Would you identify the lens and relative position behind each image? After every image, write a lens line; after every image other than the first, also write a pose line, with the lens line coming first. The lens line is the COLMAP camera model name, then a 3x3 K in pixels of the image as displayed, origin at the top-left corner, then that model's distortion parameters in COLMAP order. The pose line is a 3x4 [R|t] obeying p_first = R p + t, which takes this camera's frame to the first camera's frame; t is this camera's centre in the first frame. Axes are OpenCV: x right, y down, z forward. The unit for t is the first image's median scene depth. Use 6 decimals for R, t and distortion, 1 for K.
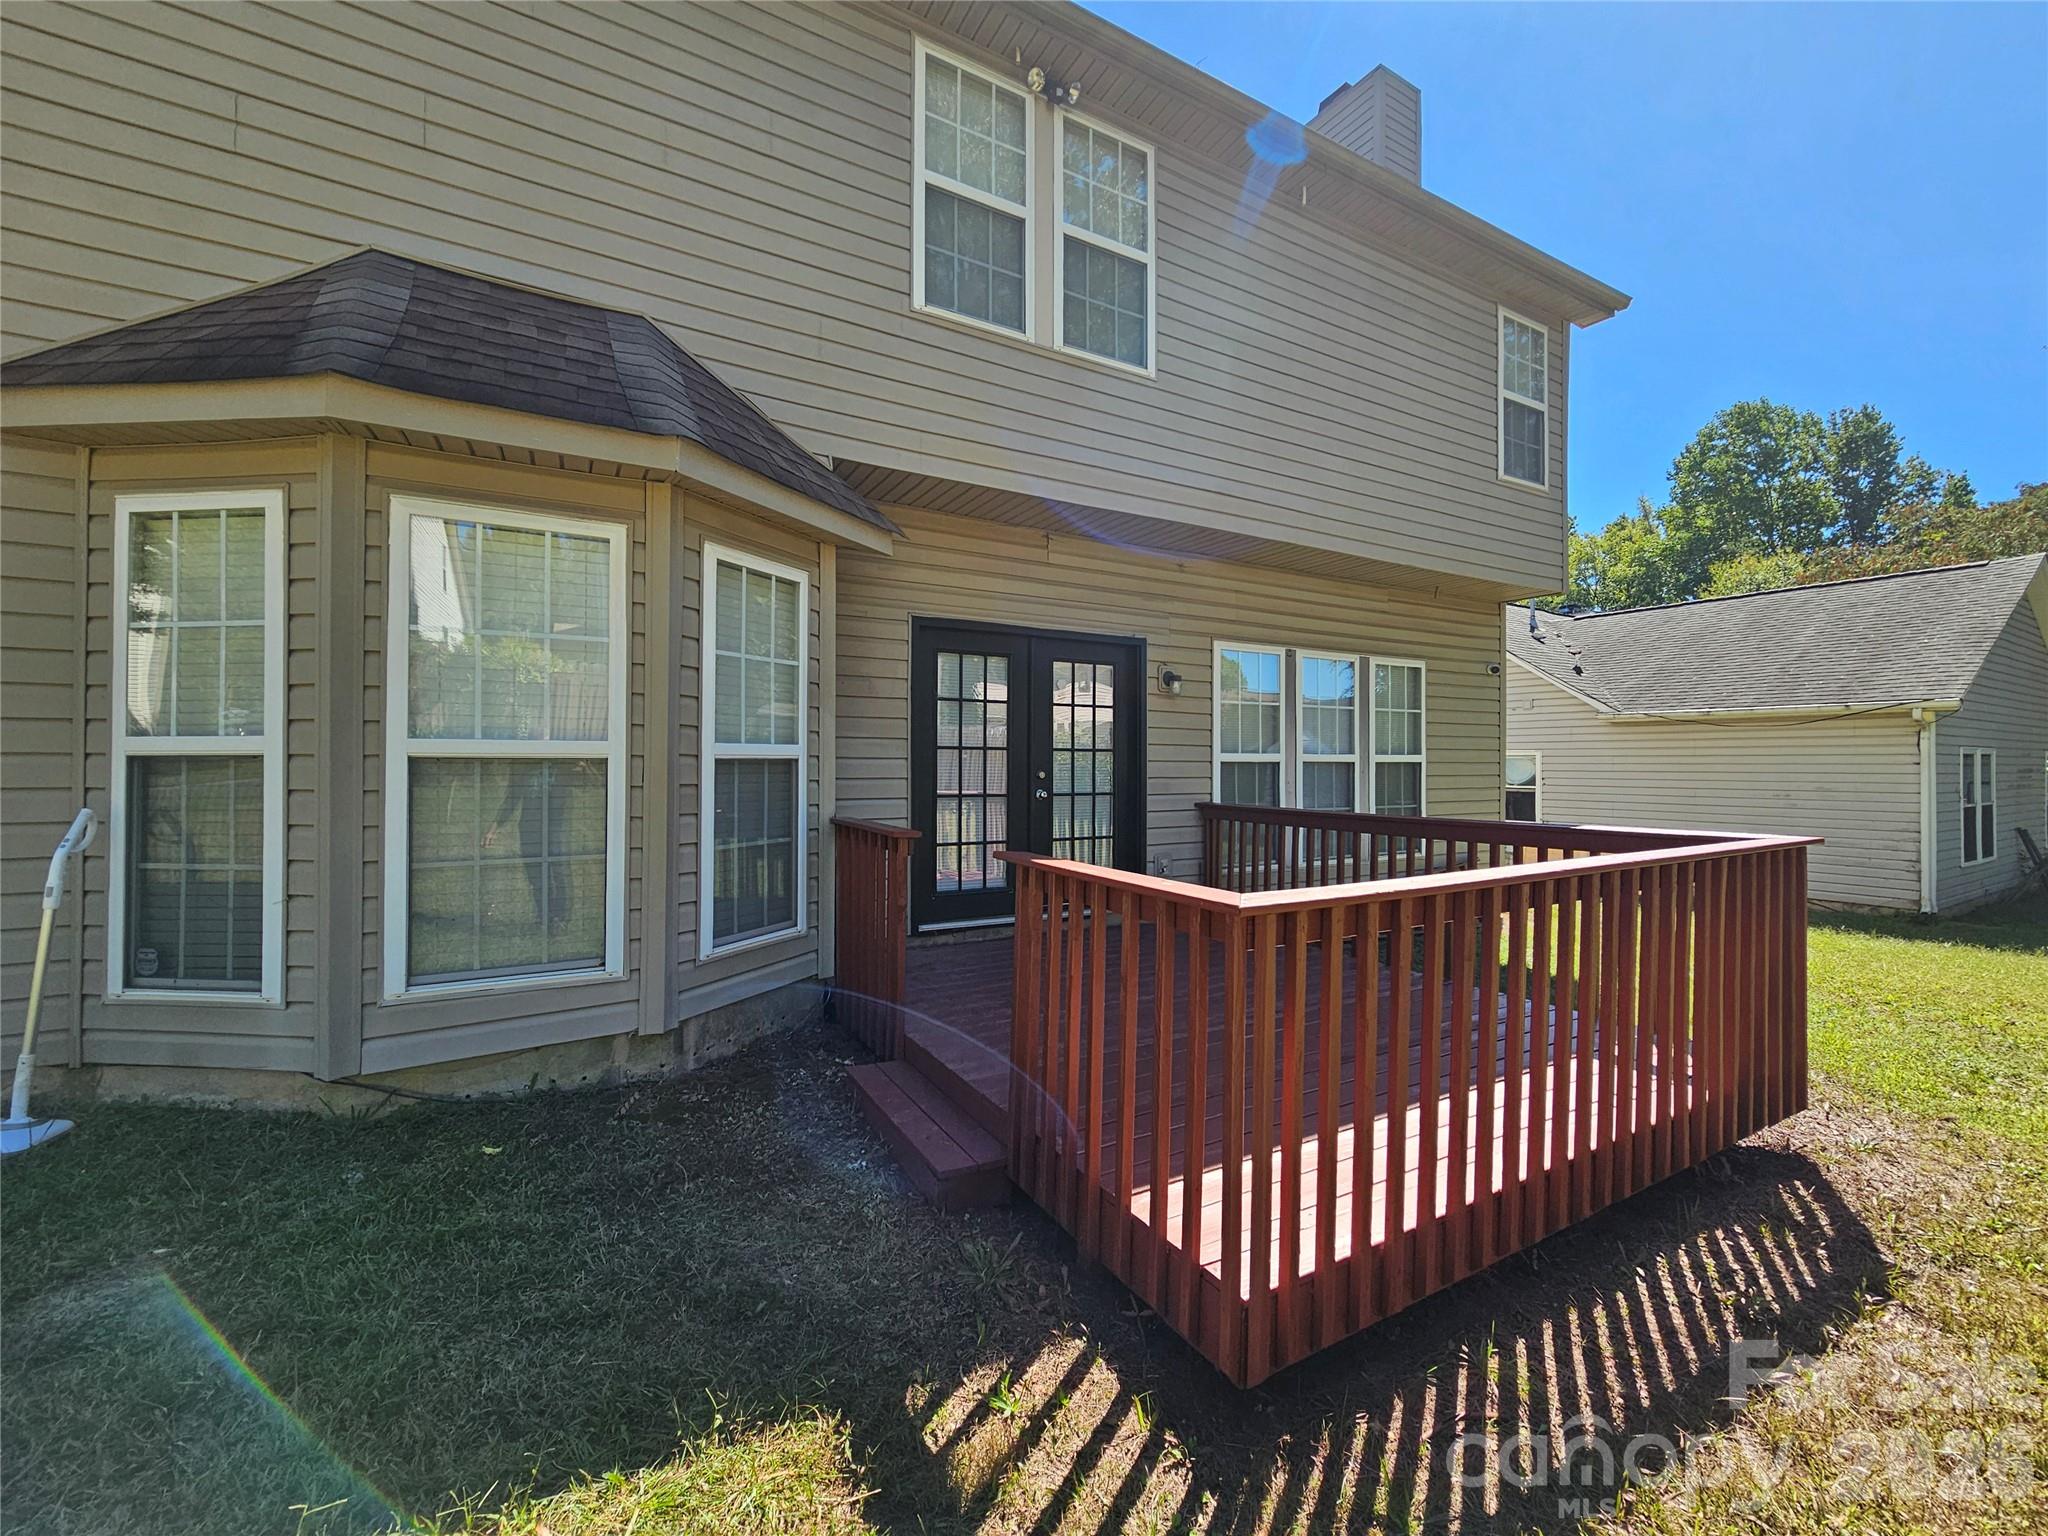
lens RADIAL K [[840.6, 0, 1026.0], [0, 840.6, 770.4], [0, 0, 1]] dist [0.003380, 0.000067]
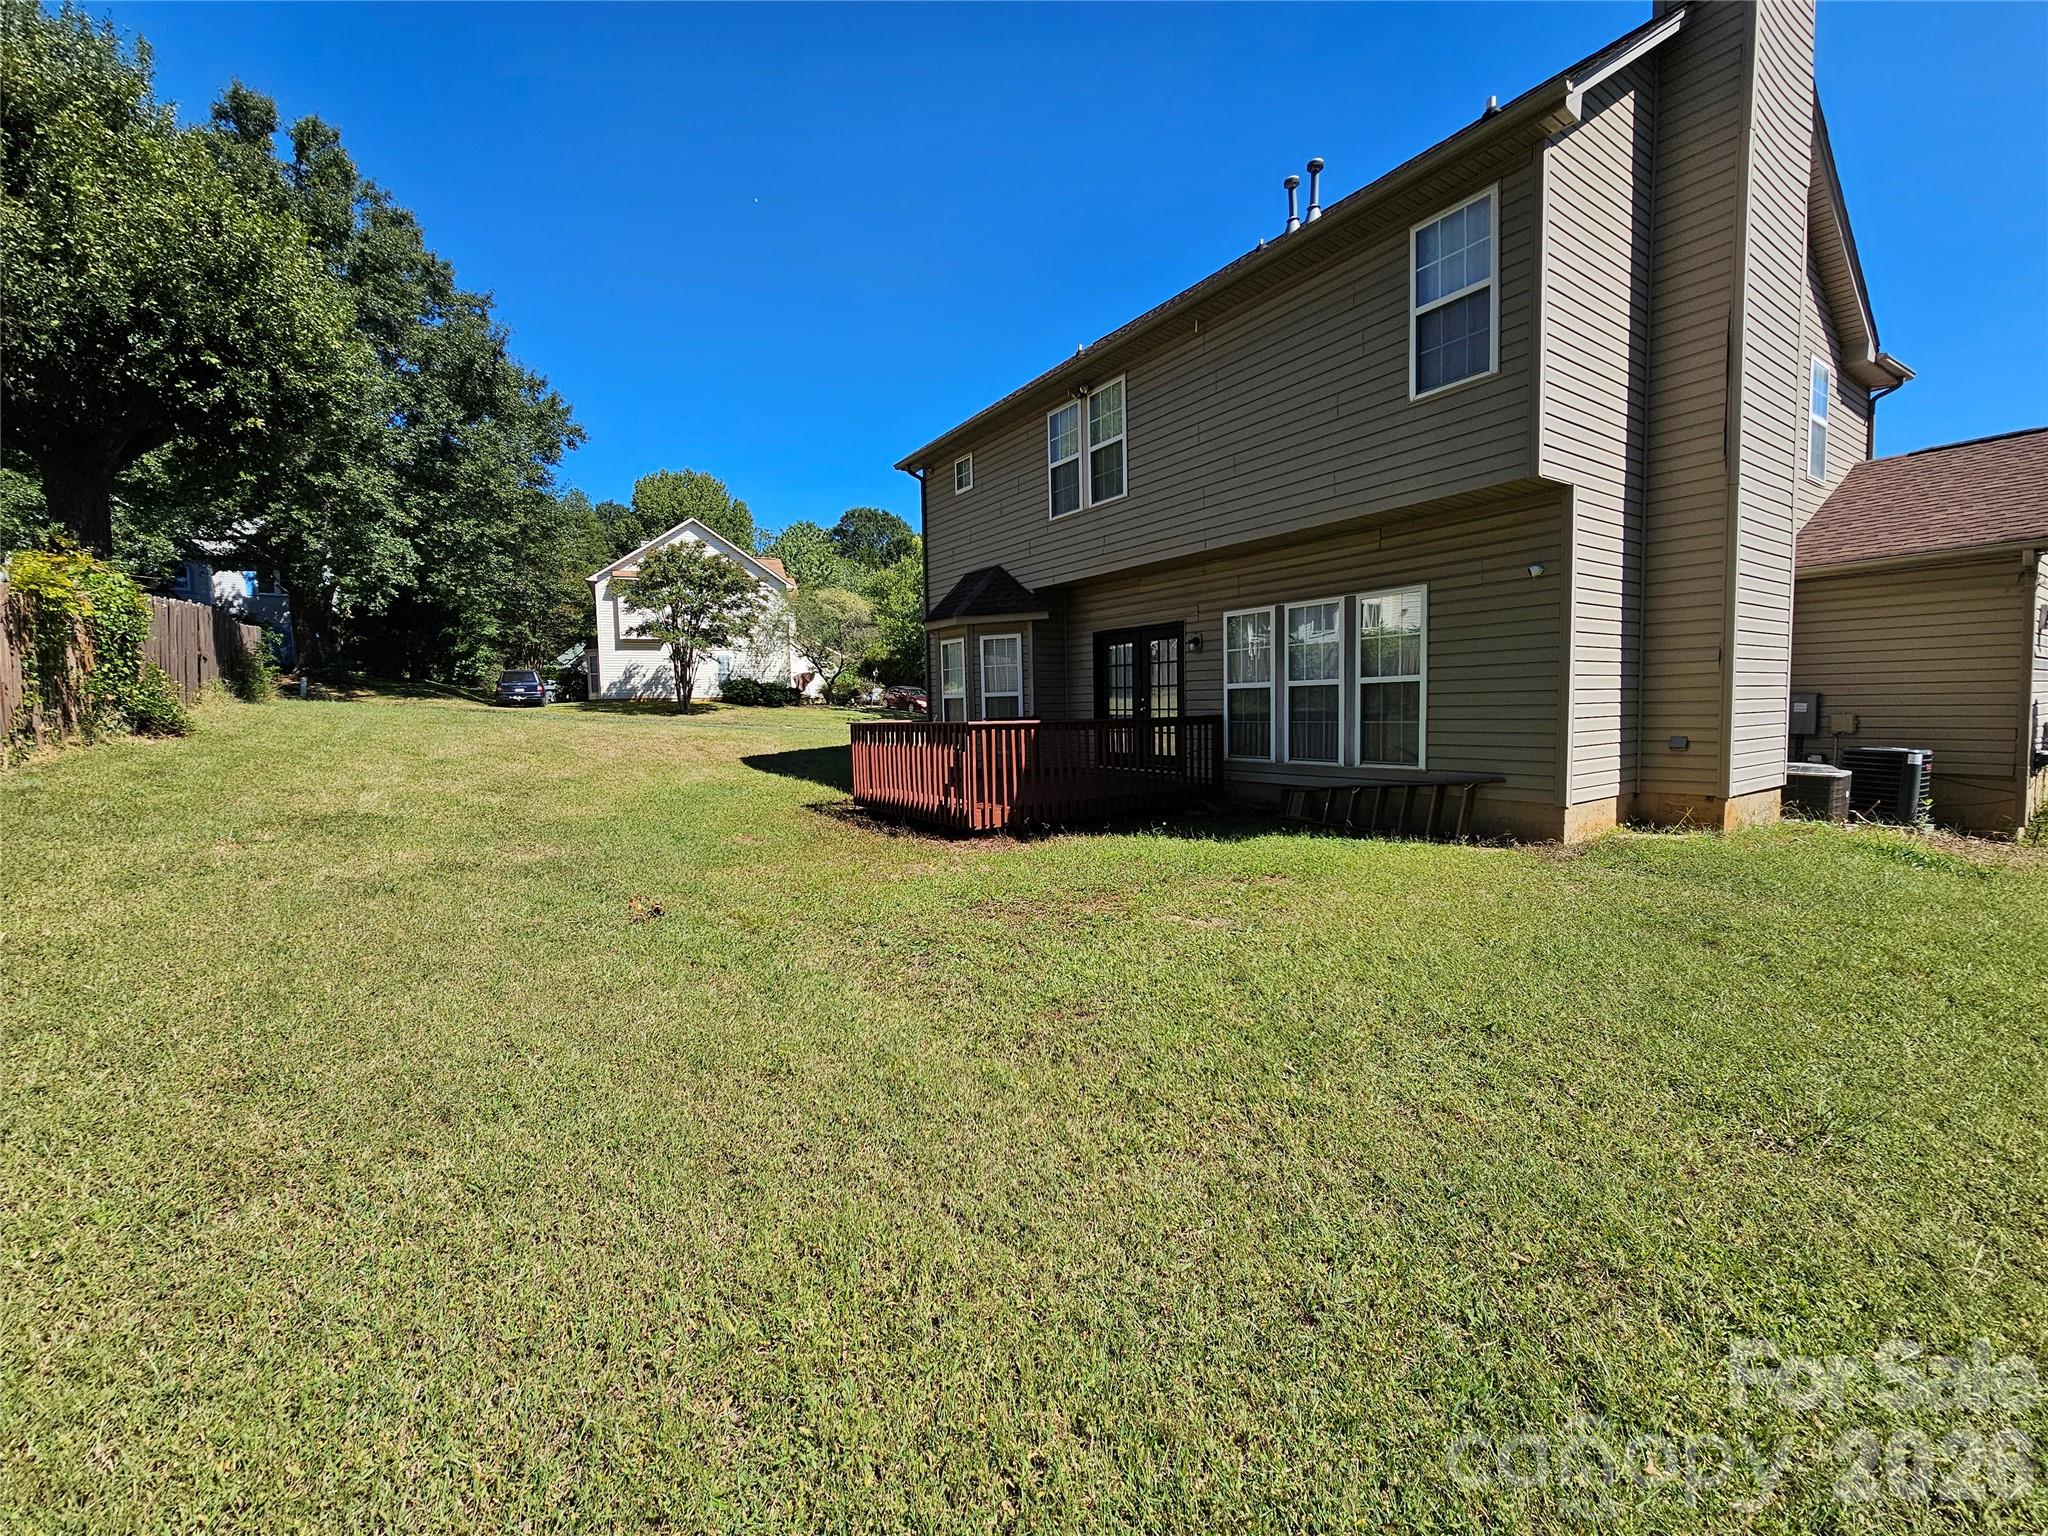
lens RADIAL K [[840.6, 0, 1026.7], [0, 840.6, 759.4], [0, 0, 1]] dist [0.003380, 0.000067]
pose [[0.075669, 0.056004, -0.995559, 2.116166], [0.011463, 0.998307, 0.057030, 0.031411], [0.997067, -0.015727, 0.074899, 0.614101]]
